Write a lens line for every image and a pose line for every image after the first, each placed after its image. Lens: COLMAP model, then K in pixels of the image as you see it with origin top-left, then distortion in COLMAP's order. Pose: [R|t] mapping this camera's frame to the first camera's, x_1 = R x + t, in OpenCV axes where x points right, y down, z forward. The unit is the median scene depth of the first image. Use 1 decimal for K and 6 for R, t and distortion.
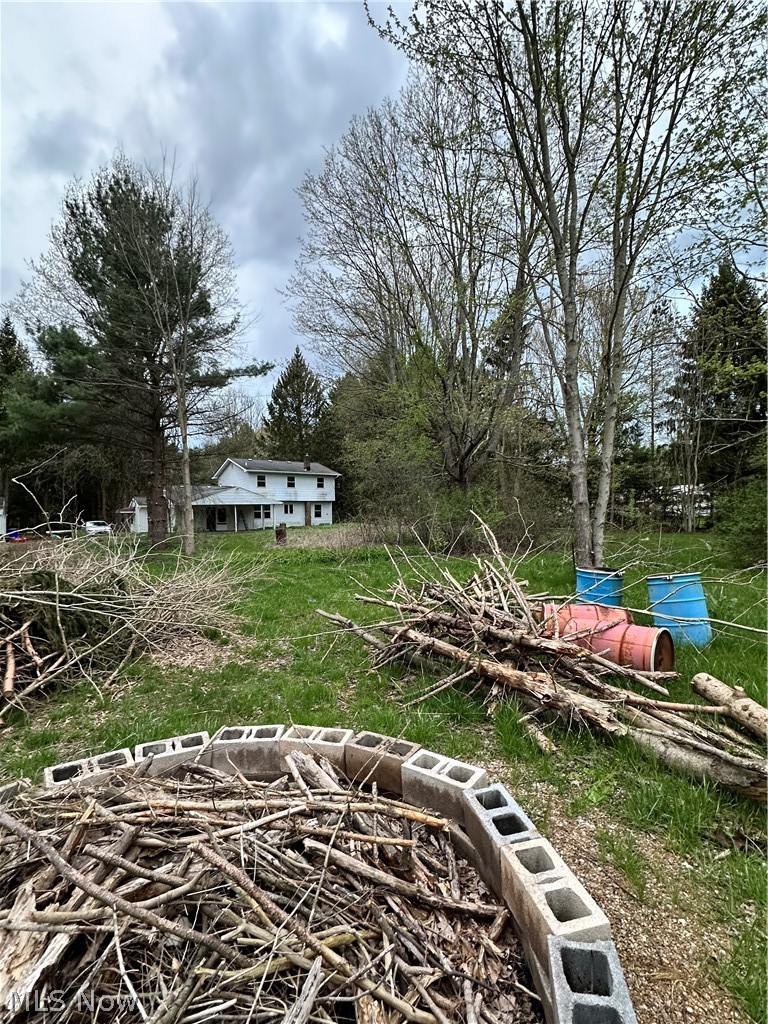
lens RADIAL K [[476.4, 0, 386.2], [0, 476.4, 511.8], [0, 0, 1]] dist [0.000471, 0.000015]
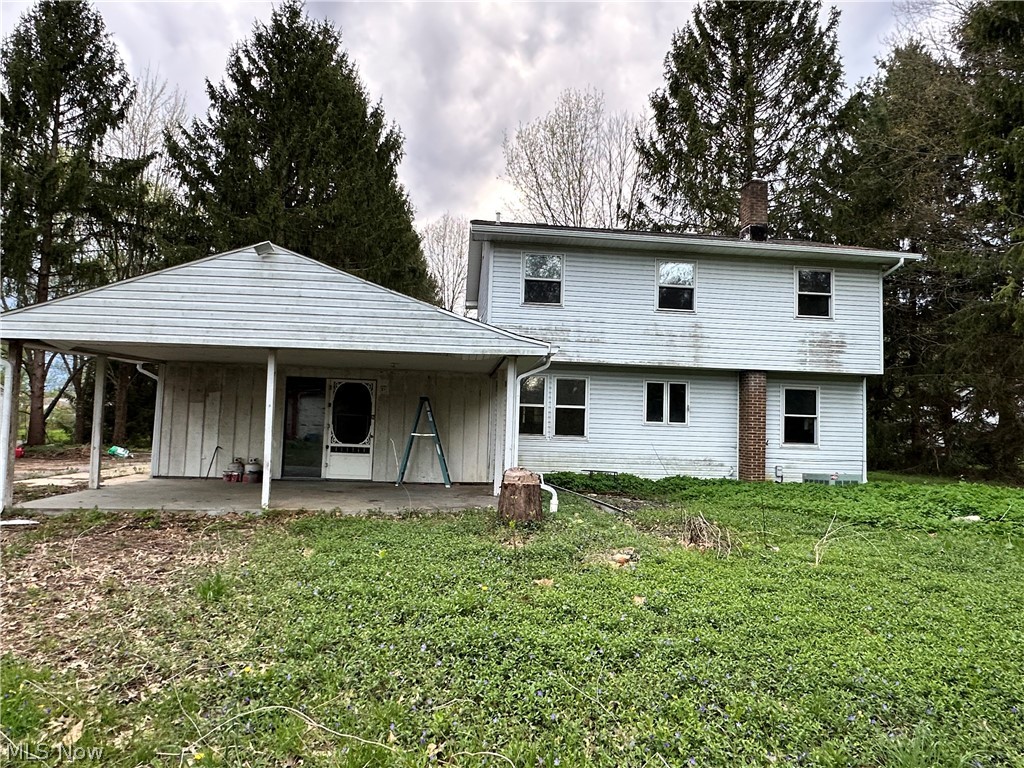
lens RADIAL K [[630.6, 0, 515.2], [0, 630.6, 383.4], [0, 0, 1]] dist [-0.002948, -0.000063]
pose [[0.825086, 0.004696, -0.564987, -0.086377], [-0.043693, 0.997501, -0.055517, 0.005724], [0.563315, 0.070492, 0.823230, 0.682821]]
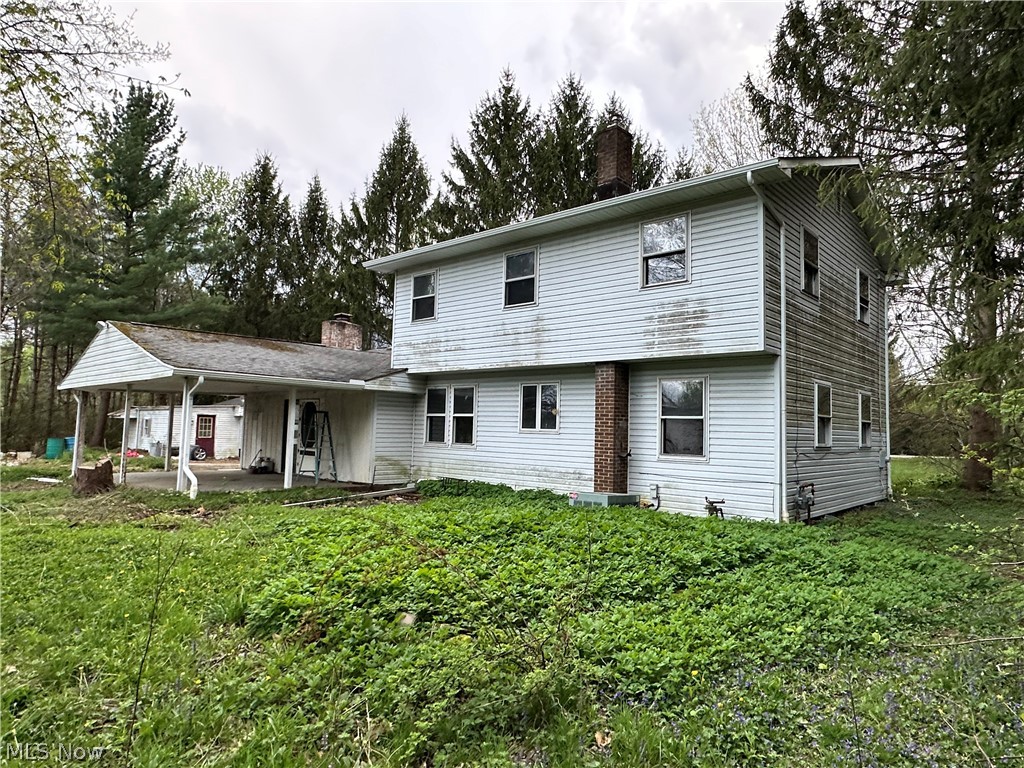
lens RADIAL K [[630.6, 0, 510.3], [0, 630.6, 382.8], [0, 0, 1]] dist [-0.002948, -0.000063]
pose [[0.151960, -0.056191, -0.986788, 0.075463], [-0.028799, 0.997707, -0.061248, 0.001369], [0.987967, 0.037726, 0.149994, 0.928924]]
